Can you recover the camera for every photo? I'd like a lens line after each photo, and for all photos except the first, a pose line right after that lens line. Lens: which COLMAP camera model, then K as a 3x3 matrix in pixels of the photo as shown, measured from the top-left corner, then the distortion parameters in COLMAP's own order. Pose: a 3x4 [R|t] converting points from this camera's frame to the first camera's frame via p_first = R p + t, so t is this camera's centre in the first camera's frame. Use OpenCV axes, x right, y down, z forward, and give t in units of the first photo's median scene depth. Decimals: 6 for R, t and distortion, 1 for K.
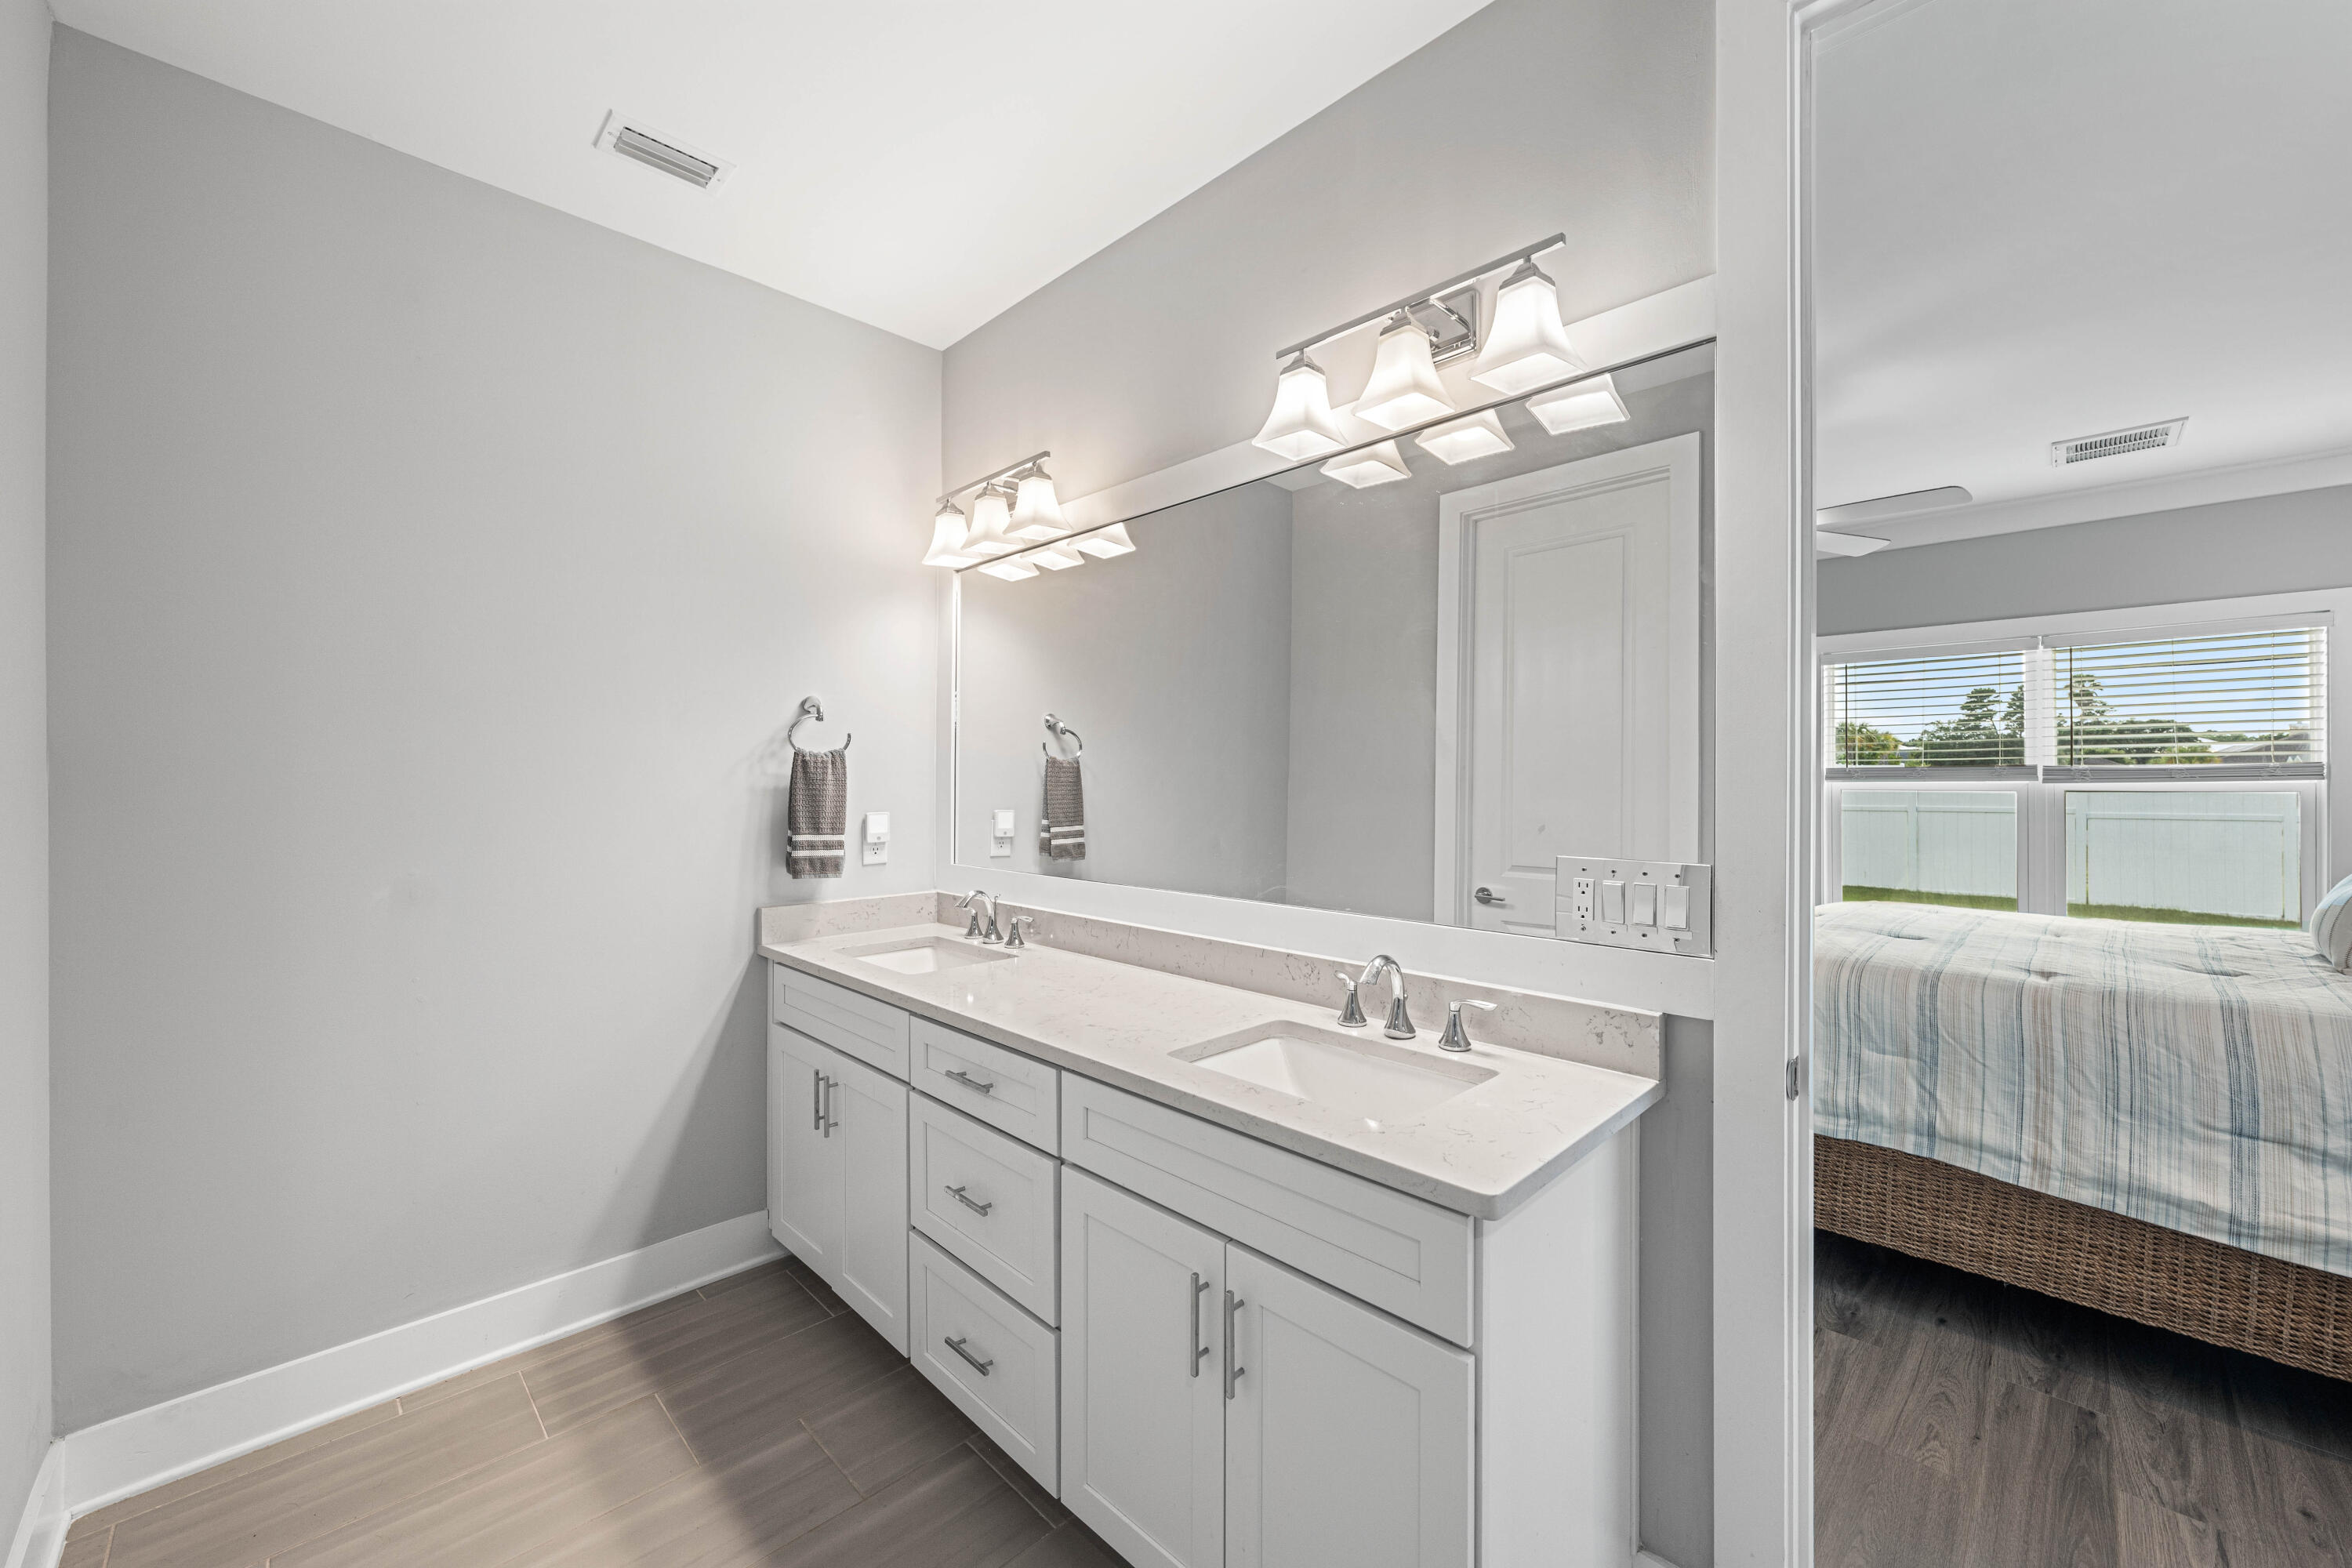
lens RADIAL K [[925.4, 0, 1166.7], [0, 925.4, 776.0], [0, 0, 1]] dist [-0.007529, 0.000315]
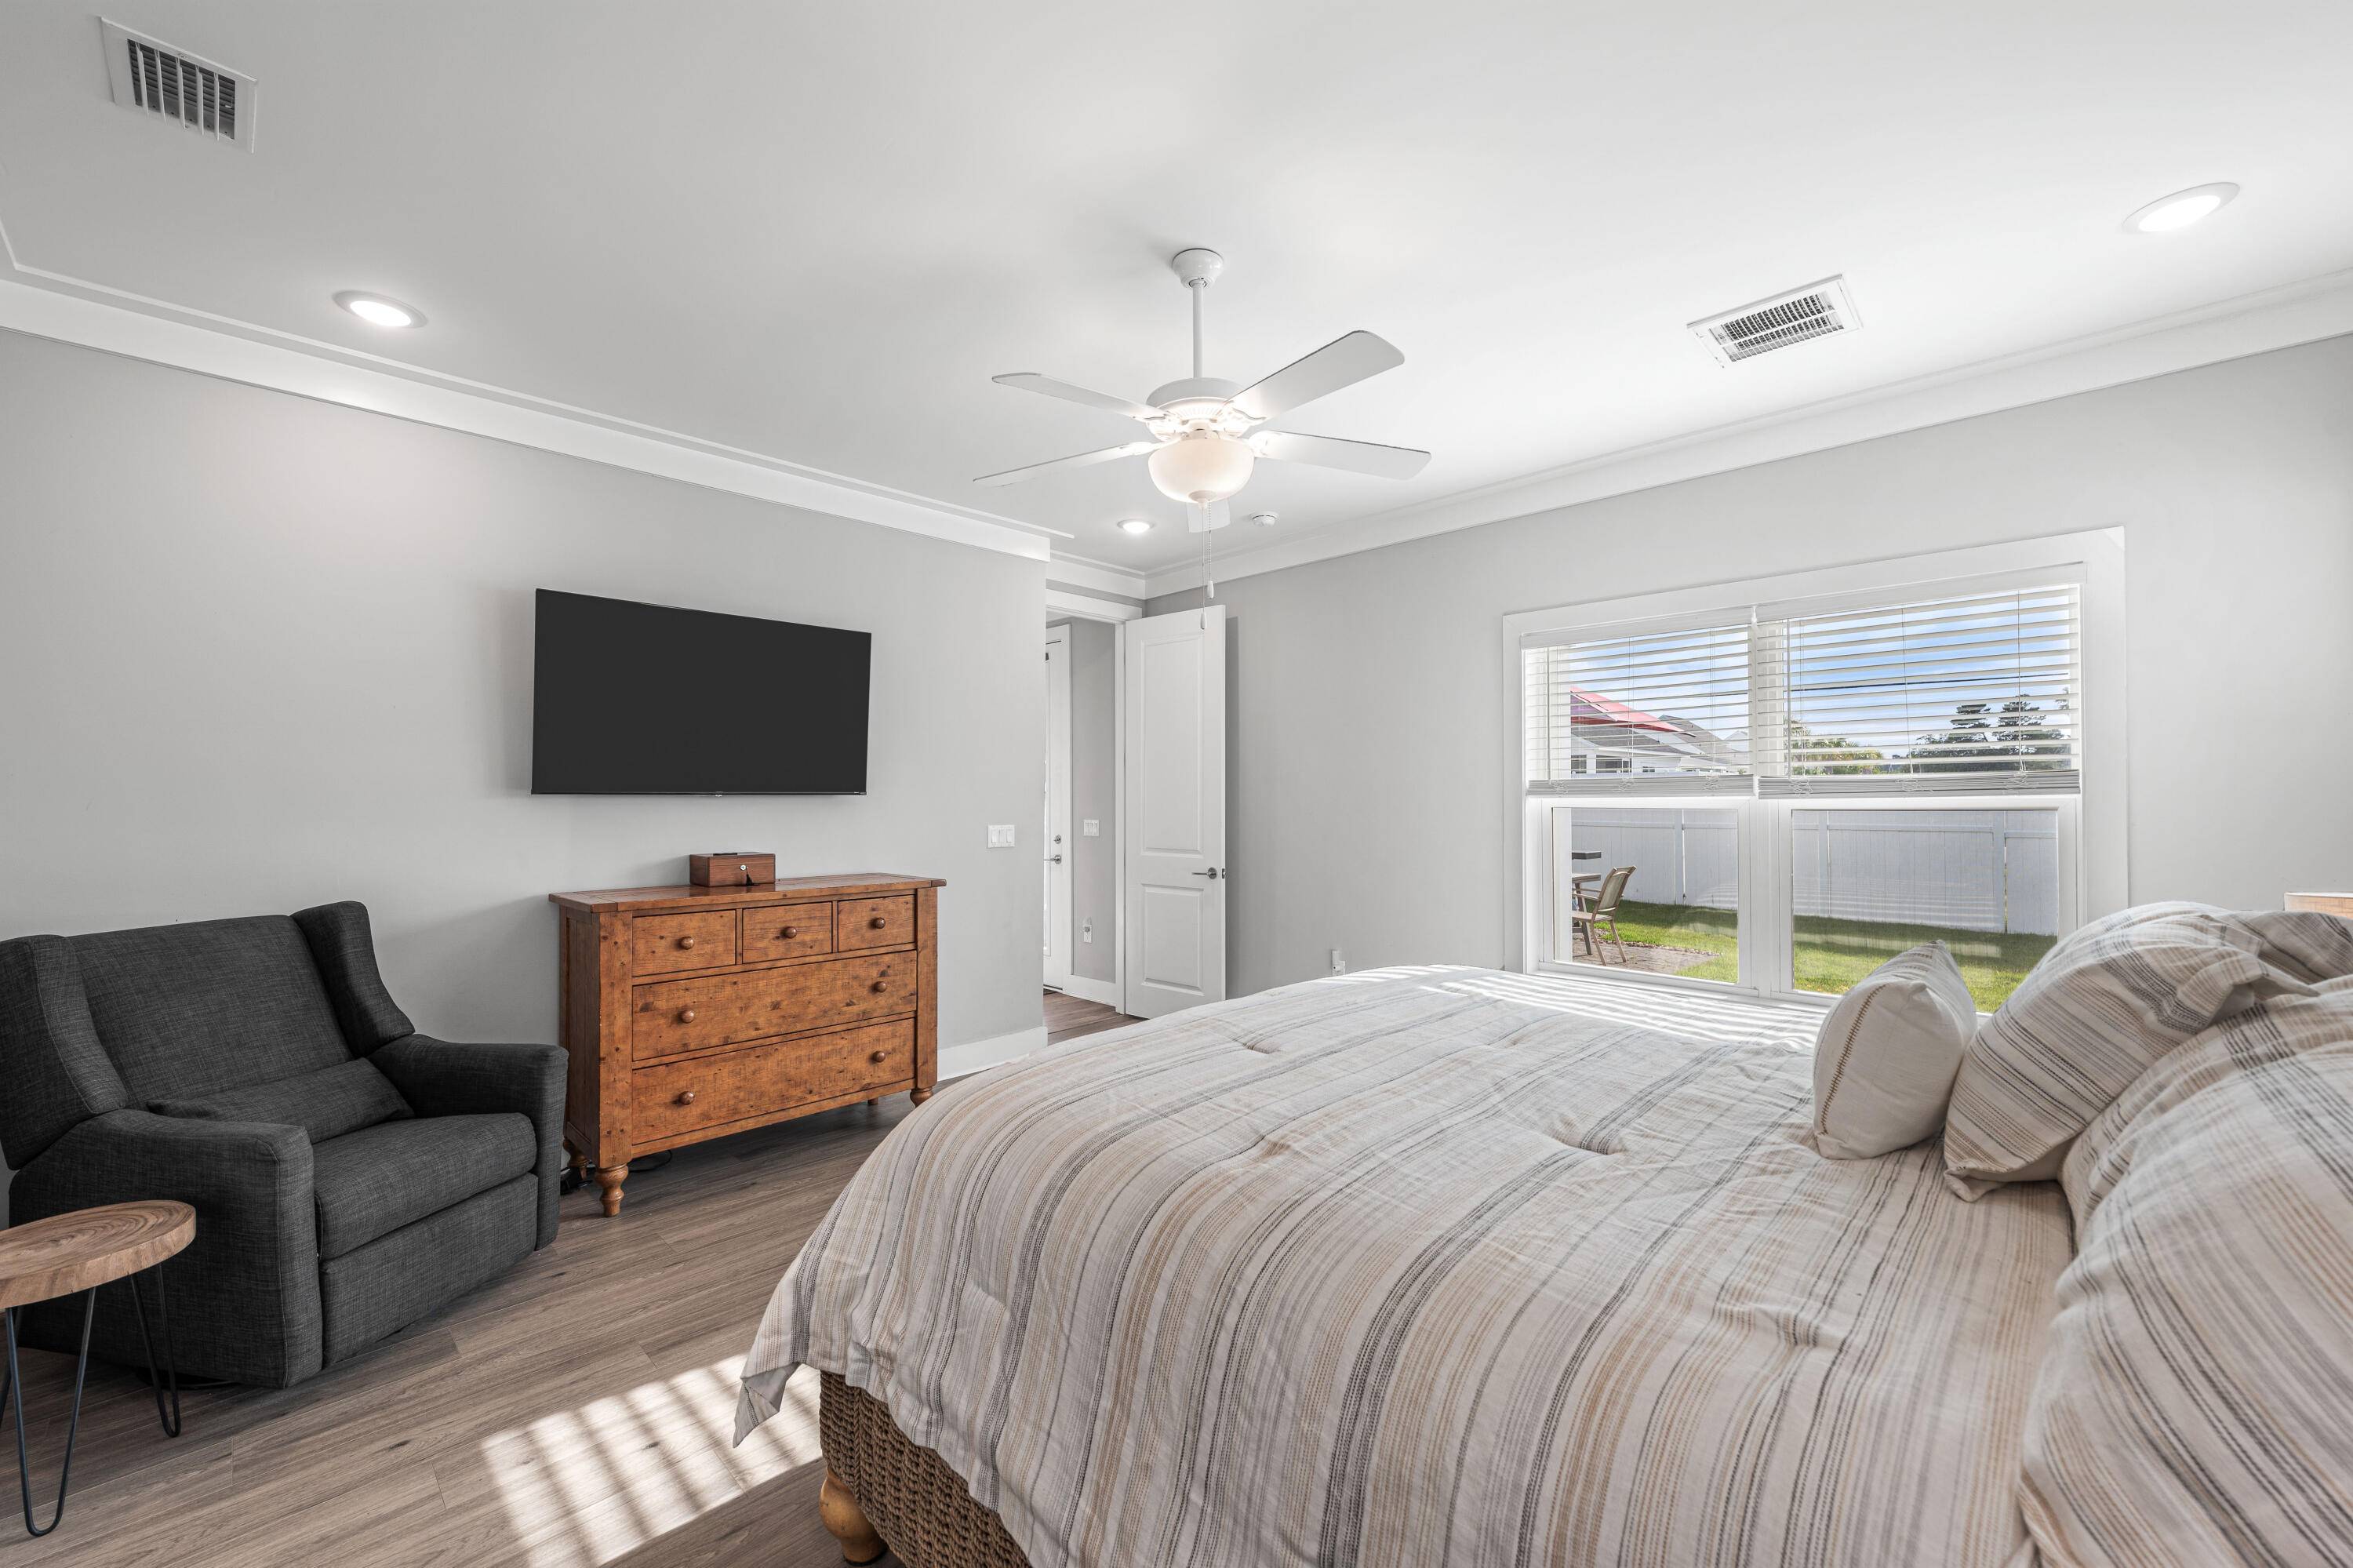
lens RADIAL K [[925.8, 0, 1232.1], [0, 925.8, 777.9], [0, 0, 1]] dist [-0.007529, 0.000315]
pose [[0.999854, 0.000187, 0.017074, 0.922184], [0.000042, 0.999910, -0.013404, 0.000978], [-0.017075, 0.013403, 0.999764, 0.444459]]
